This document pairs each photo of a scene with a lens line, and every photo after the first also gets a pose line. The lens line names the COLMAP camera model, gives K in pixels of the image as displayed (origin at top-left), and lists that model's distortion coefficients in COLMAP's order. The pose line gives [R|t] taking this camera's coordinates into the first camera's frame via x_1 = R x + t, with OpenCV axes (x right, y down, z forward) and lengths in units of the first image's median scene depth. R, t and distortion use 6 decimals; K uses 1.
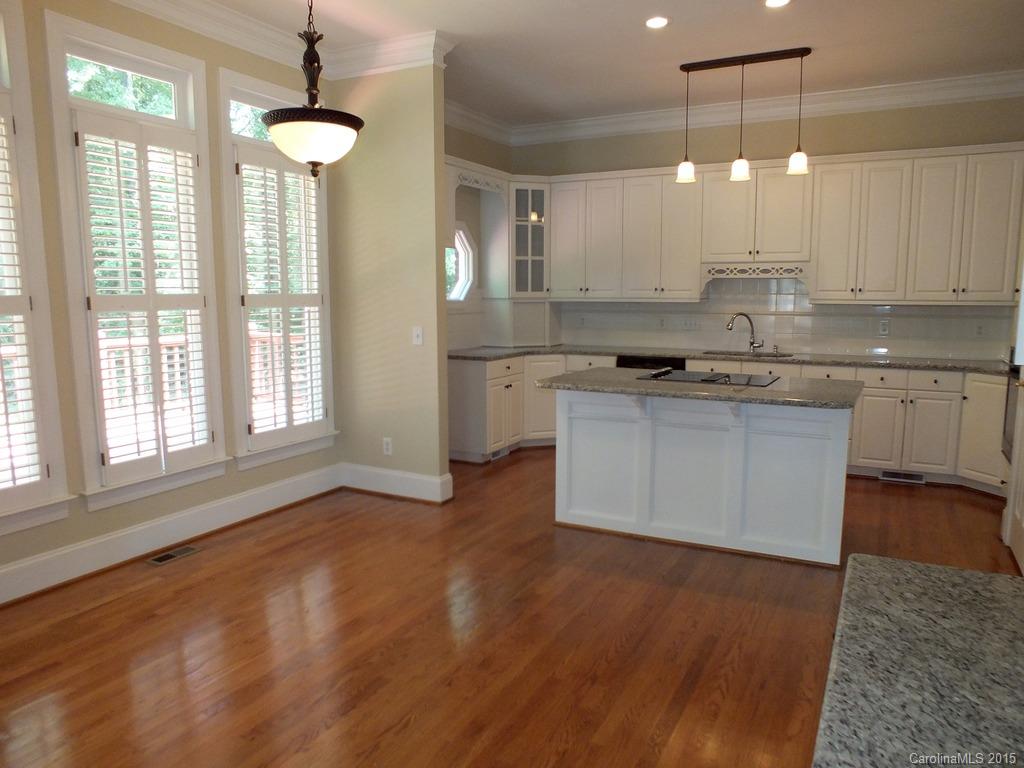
lens RADIAL K [[720.7, 0, 512.0], [0, 720.7, 384.0], [0, 0, 1]] dist [-0.100598, -0.001364]
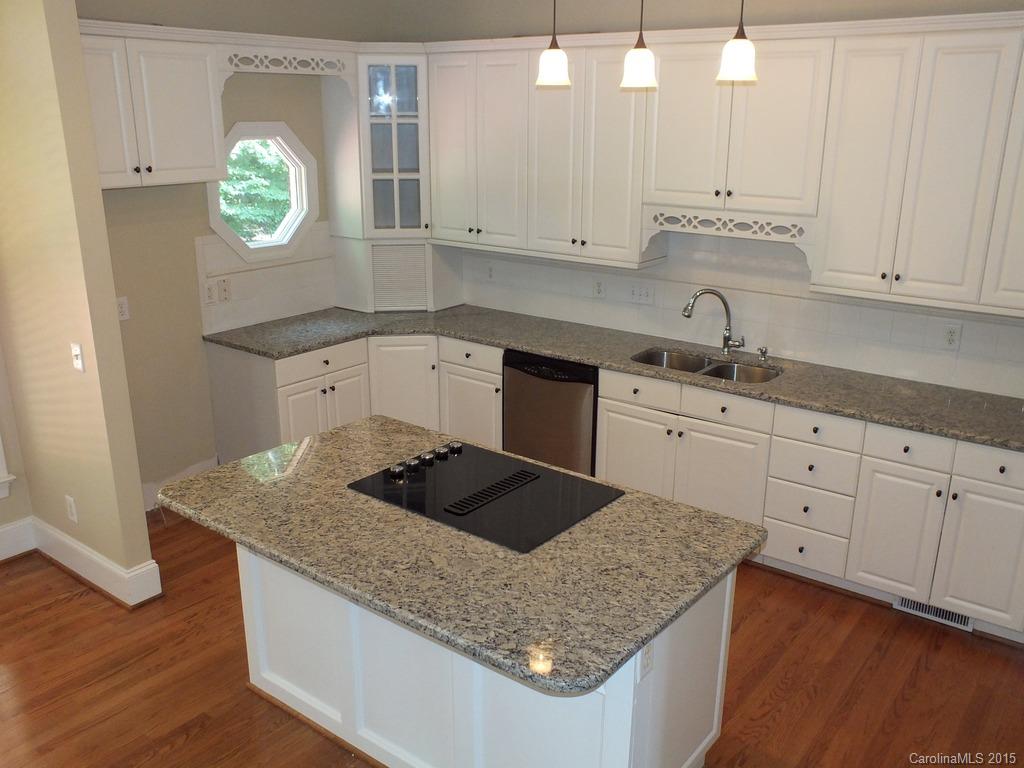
lens RADIAL K [[888.5, 0, 512.0], [0, 888.5, 384.0], [0, 0, 1]] dist [-0.058649, 0.012457]
pose [[0.988045, 0.058968, -0.142443, 0.272358], [-0.034090, 0.984653, 0.171159, -0.144479], [0.150349, -0.164257, 0.974892, 0.243007]]
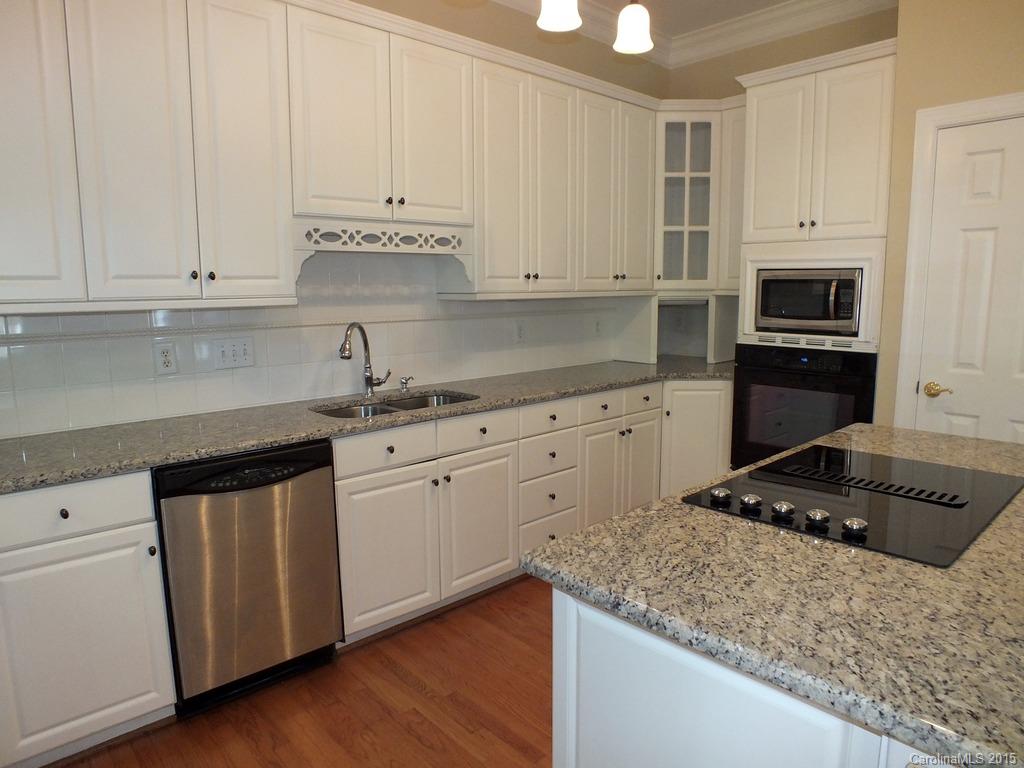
lens RADIAL K [[669.9, 0, 512.0], [0, 669.9, 384.0], [0, 0, 1]] dist [-0.076654, 0.000025]
pose [[0.318050, -0.126950, 0.939536, -0.089143], [0.132311, 0.987240, 0.088606, -0.085047], [-0.938796, 0.096130, 0.330789, 0.750972]]
